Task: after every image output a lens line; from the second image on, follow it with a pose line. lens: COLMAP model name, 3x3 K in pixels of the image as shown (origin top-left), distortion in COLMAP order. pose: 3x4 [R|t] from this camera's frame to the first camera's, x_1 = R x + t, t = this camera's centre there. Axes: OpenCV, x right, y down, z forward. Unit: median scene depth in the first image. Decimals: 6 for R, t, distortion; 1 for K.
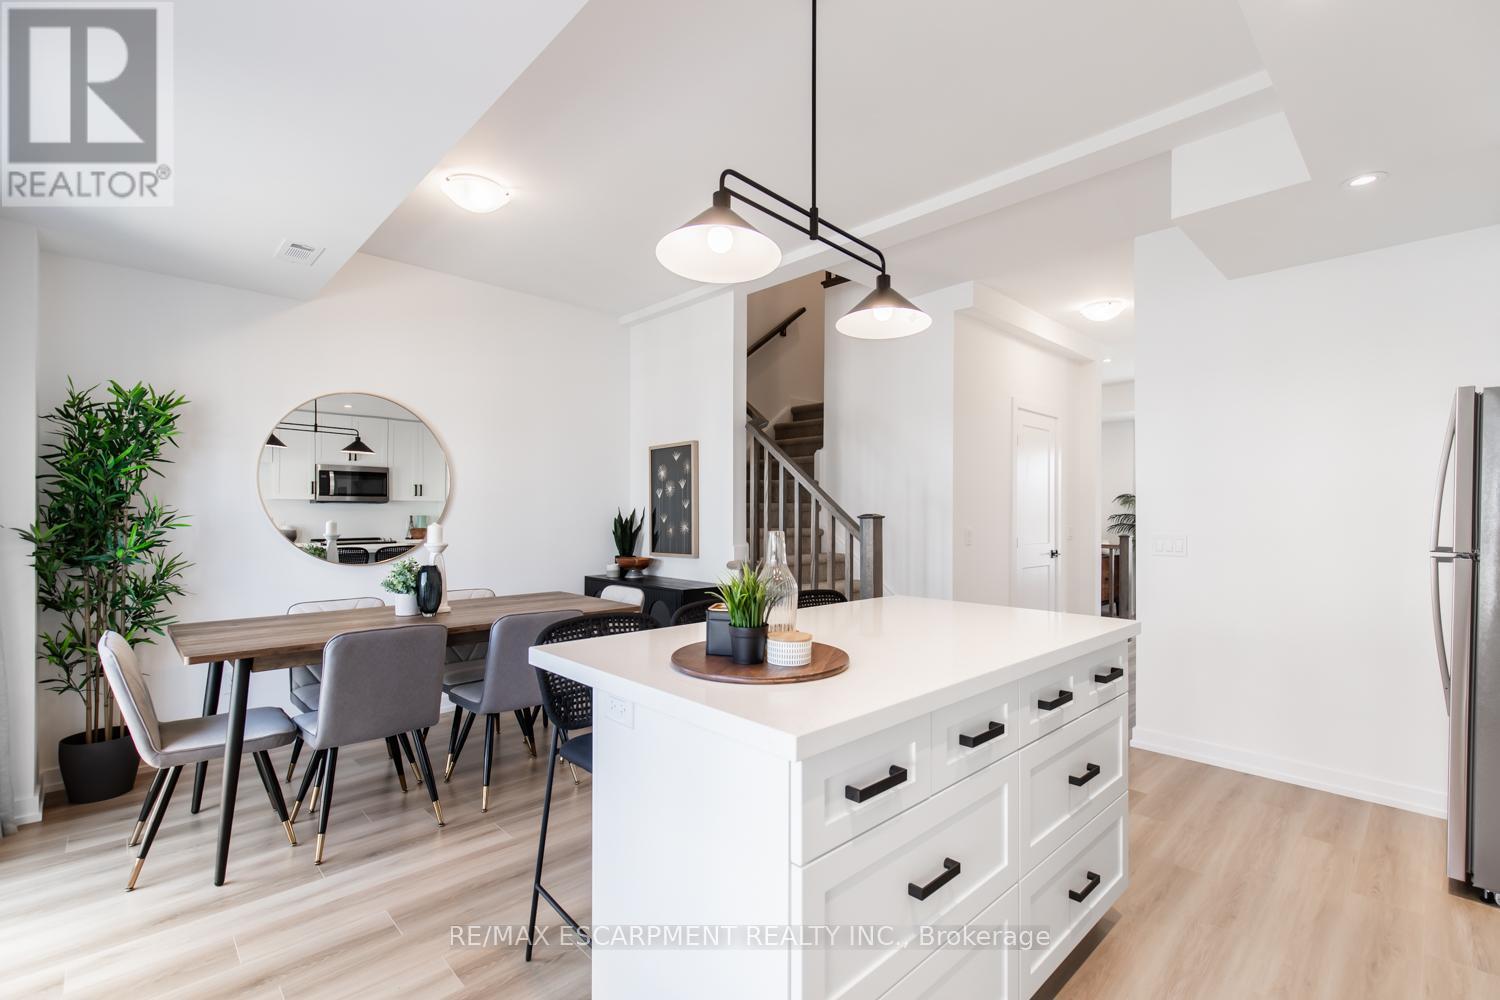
lens RADIAL K [[689.2, 0, 734.8], [0, 689.2, 503.8], [0, 0, 1]] dist [0.004583, -0.000813]
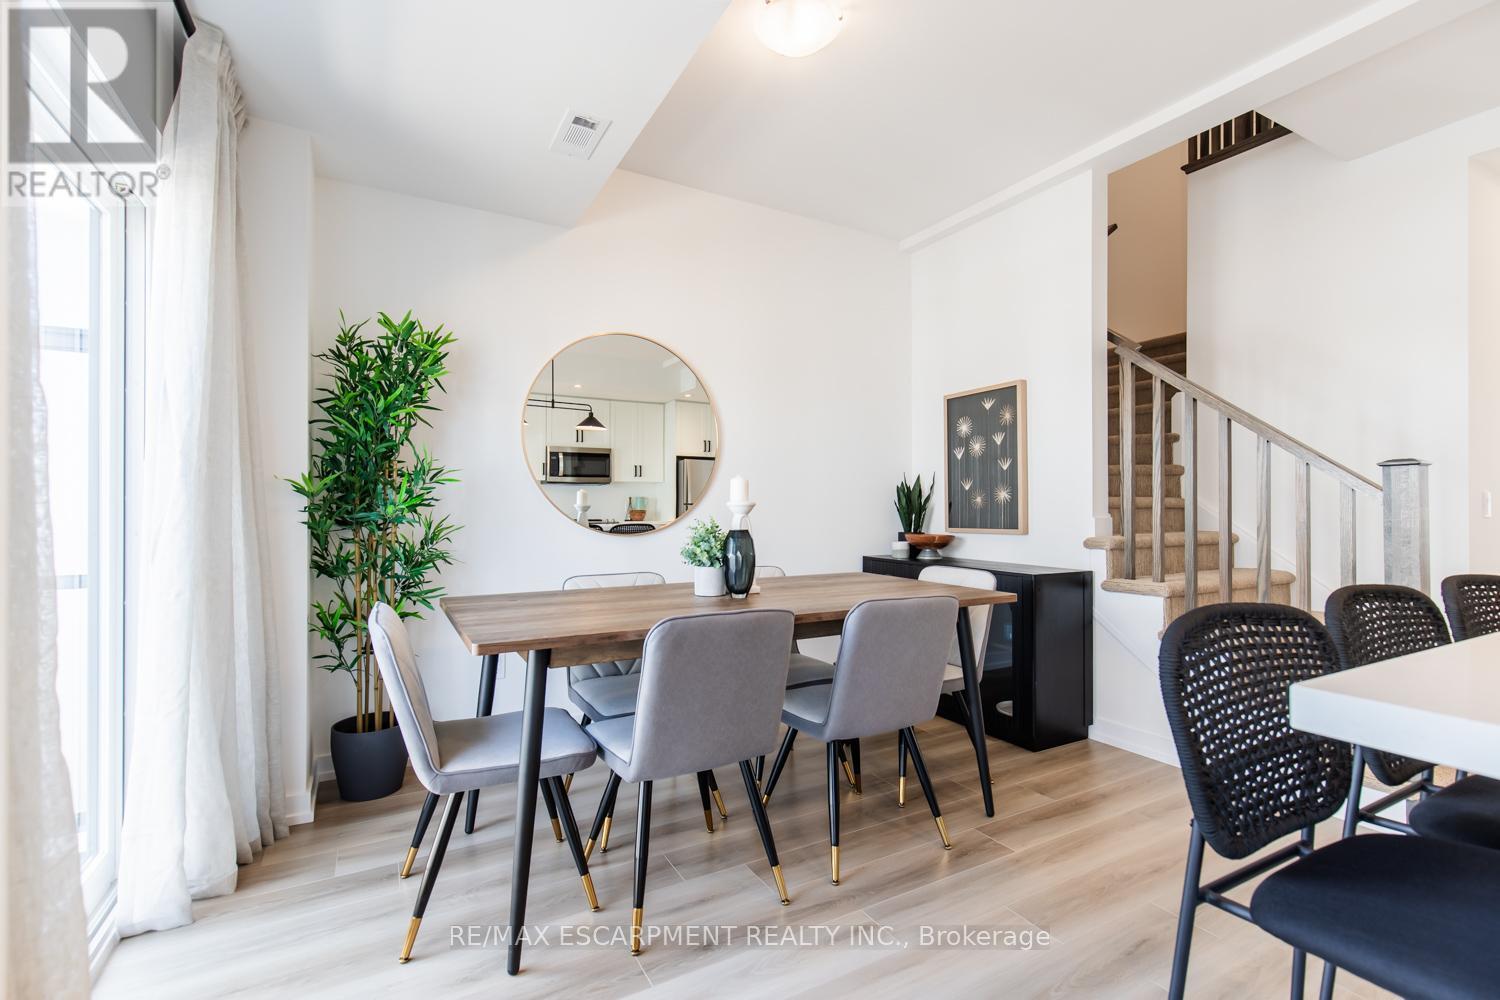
lens RADIAL K [[689.2, 0, 746.9], [0, 689.2, 491.7], [0, 0, 1]] dist [0.004583, -0.000813]
pose [[0.970532, -0.002600, -0.240960, -0.246816], [0.002046, 0.999995, -0.002550, 0.048228], [0.240965, 0.001982, 0.970532, 0.269183]]
